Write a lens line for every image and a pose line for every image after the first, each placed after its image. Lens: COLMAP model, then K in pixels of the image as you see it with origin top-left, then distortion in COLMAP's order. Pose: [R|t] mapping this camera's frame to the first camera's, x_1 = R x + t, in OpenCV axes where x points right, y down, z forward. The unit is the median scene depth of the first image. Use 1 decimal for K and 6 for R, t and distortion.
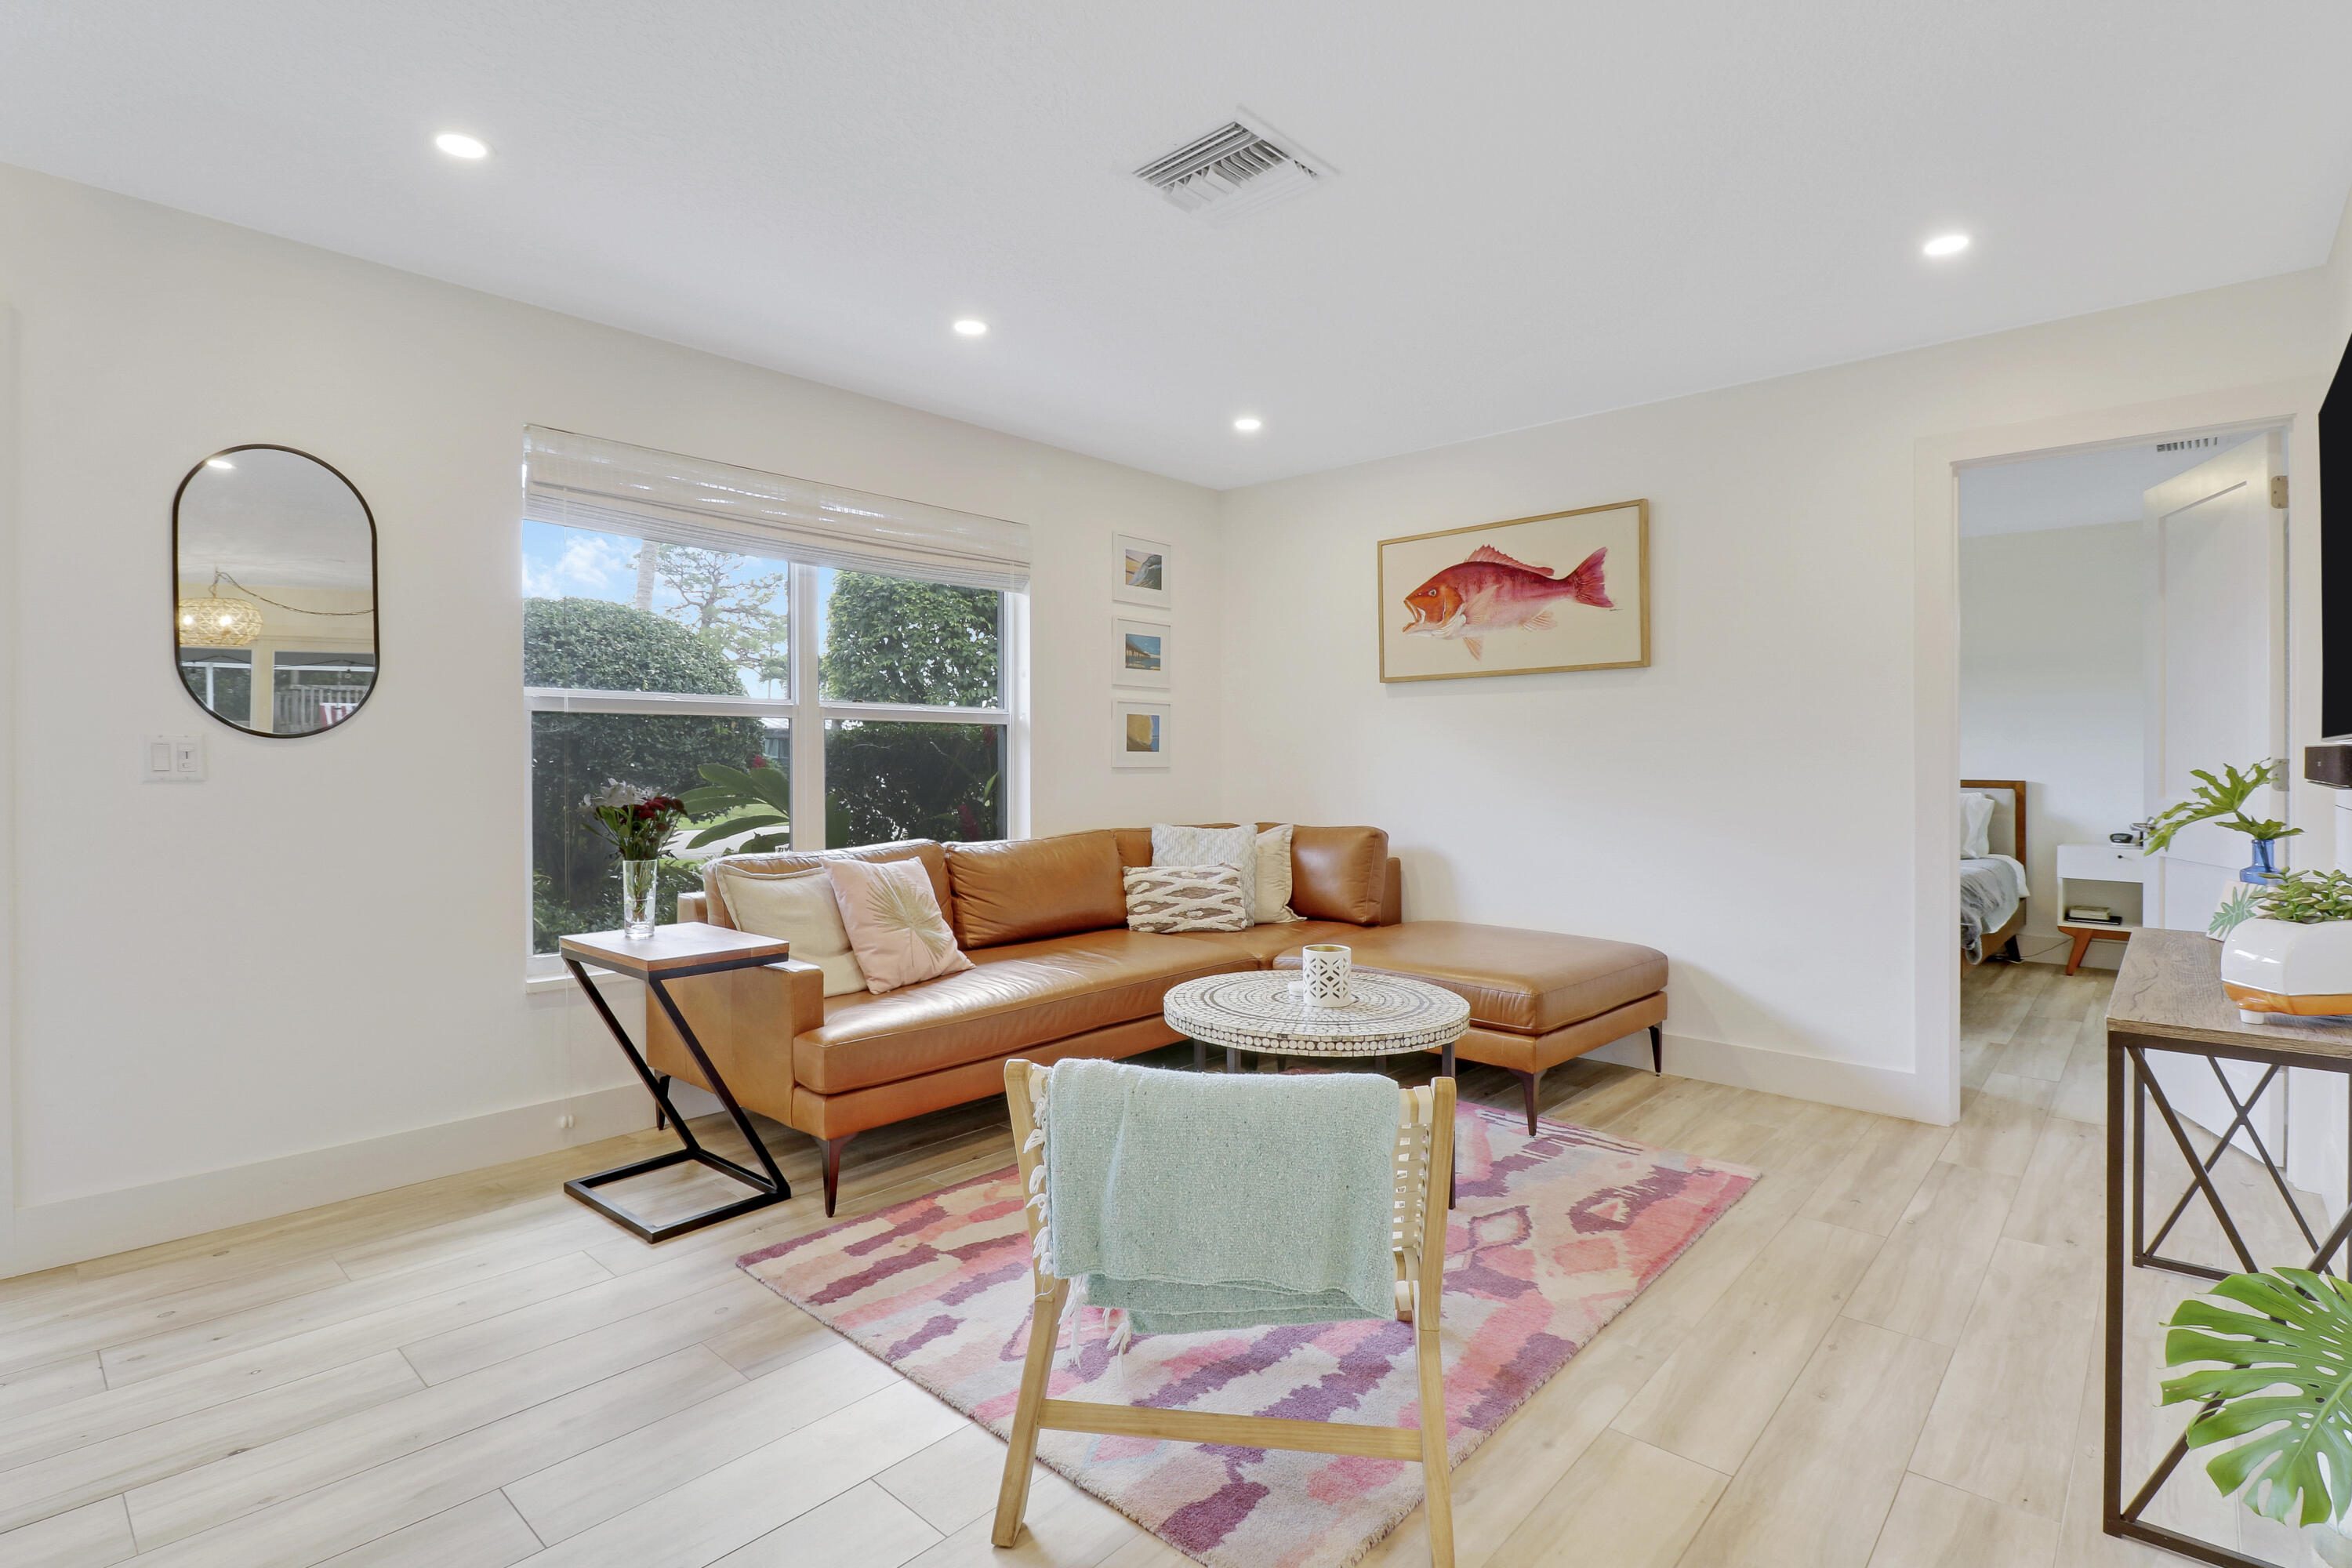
lens RADIAL K [[1128.2, 0, 1168.9], [0, 1128.2, 780.2], [0, 0, 1]] dist [-0.003029, -0.001658]
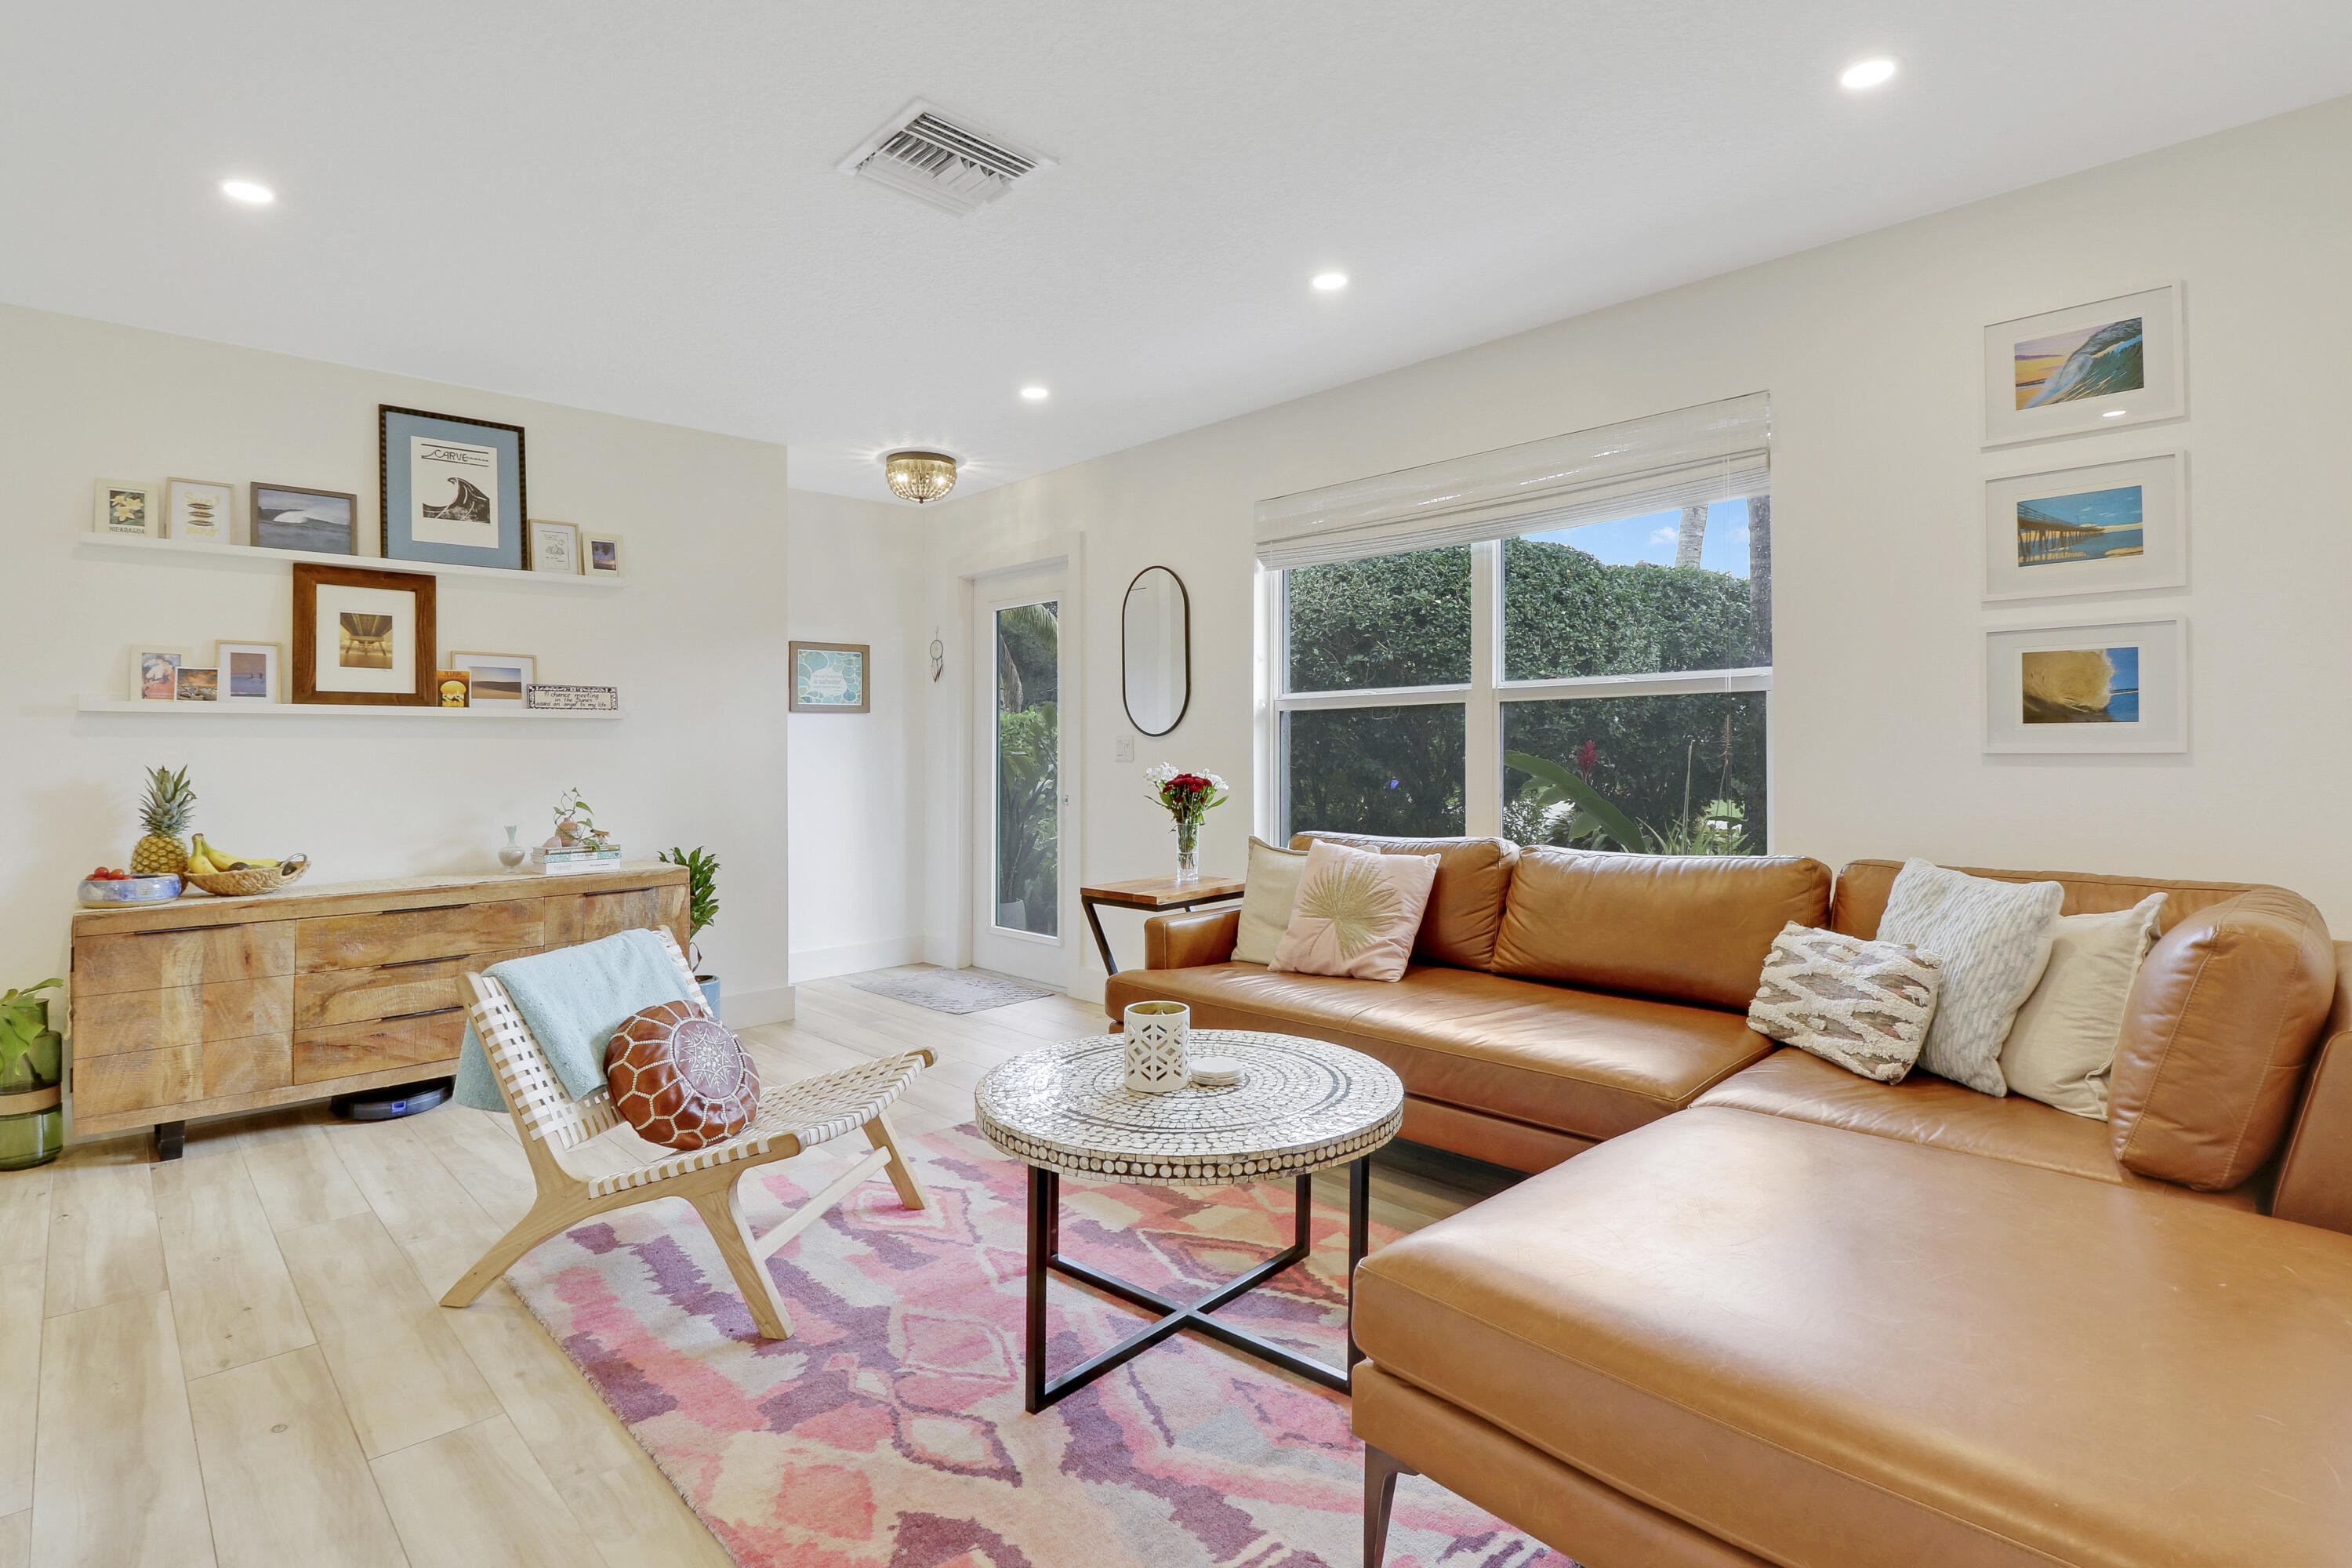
lens RADIAL K [[1128.2, 0, 1170.8], [0, 1128.2, 767.4], [0, 0, 1]] dist [-0.003029, -0.001658]
pose [[-0.061132, 0.021898, -0.997889, 0.624362], [-0.002055, 0.999754, 0.022065, -0.018893], [0.998128, 0.003400, -0.061072, 0.761561]]
